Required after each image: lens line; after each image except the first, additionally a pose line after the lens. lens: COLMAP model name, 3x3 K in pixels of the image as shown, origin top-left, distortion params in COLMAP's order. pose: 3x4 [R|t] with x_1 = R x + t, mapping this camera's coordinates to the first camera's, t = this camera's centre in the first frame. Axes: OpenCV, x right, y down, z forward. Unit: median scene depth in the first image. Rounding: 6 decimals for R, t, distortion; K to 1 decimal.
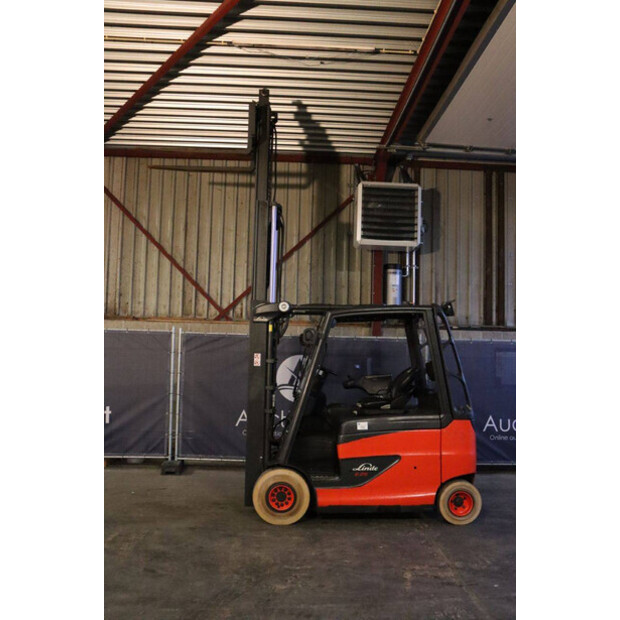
lens RADIAL K [[605.9, 0, 310.0], [0, 605.9, 310.0], [0, 0, 1]] dist [-0.101035, 0.120729]
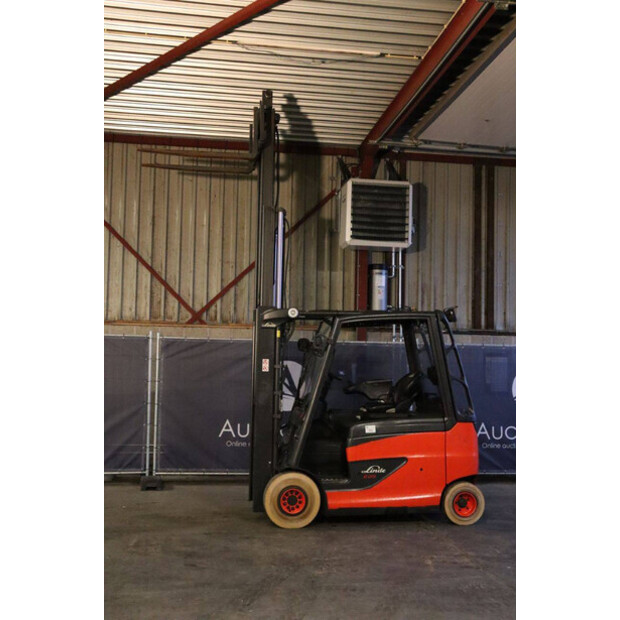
lens RADIAL K [[768.9, 0, 310.0], [0, 768.9, 310.0], [0, 0, 1]] dist [0.014758, 0.042781]
pose [[0.994007, 0.001921, 0.109296, -0.144401], [-0.002585, 0.999979, 0.005932, -0.016280], [-0.109282, -0.006179, 0.993992, -0.261963]]
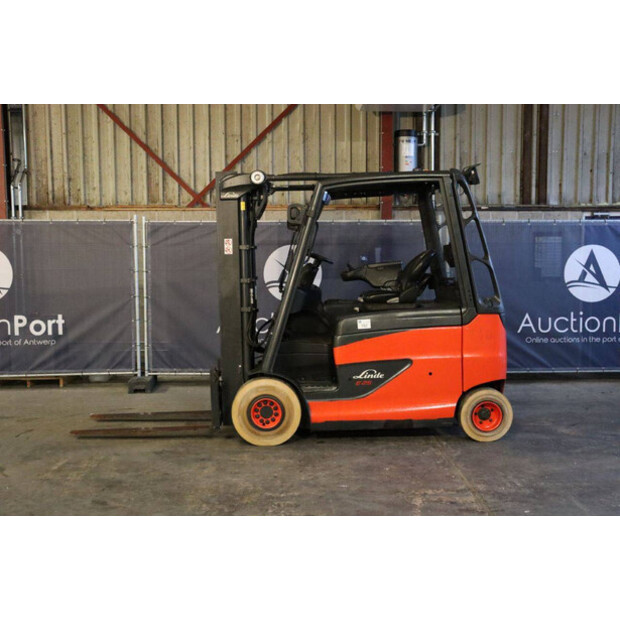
lens RADIAL K [[702.5, 0, 310.0], [0, 702.5, 310.0], [0, 0, 1]] dist [-0.025909, 0.006741]
pose [[0.999484, -0.026615, -0.017981, 0.029330], [0.028915, 0.989318, 0.142879, 0.033918], [0.013986, -0.143325, 0.989577, 0.065835]]
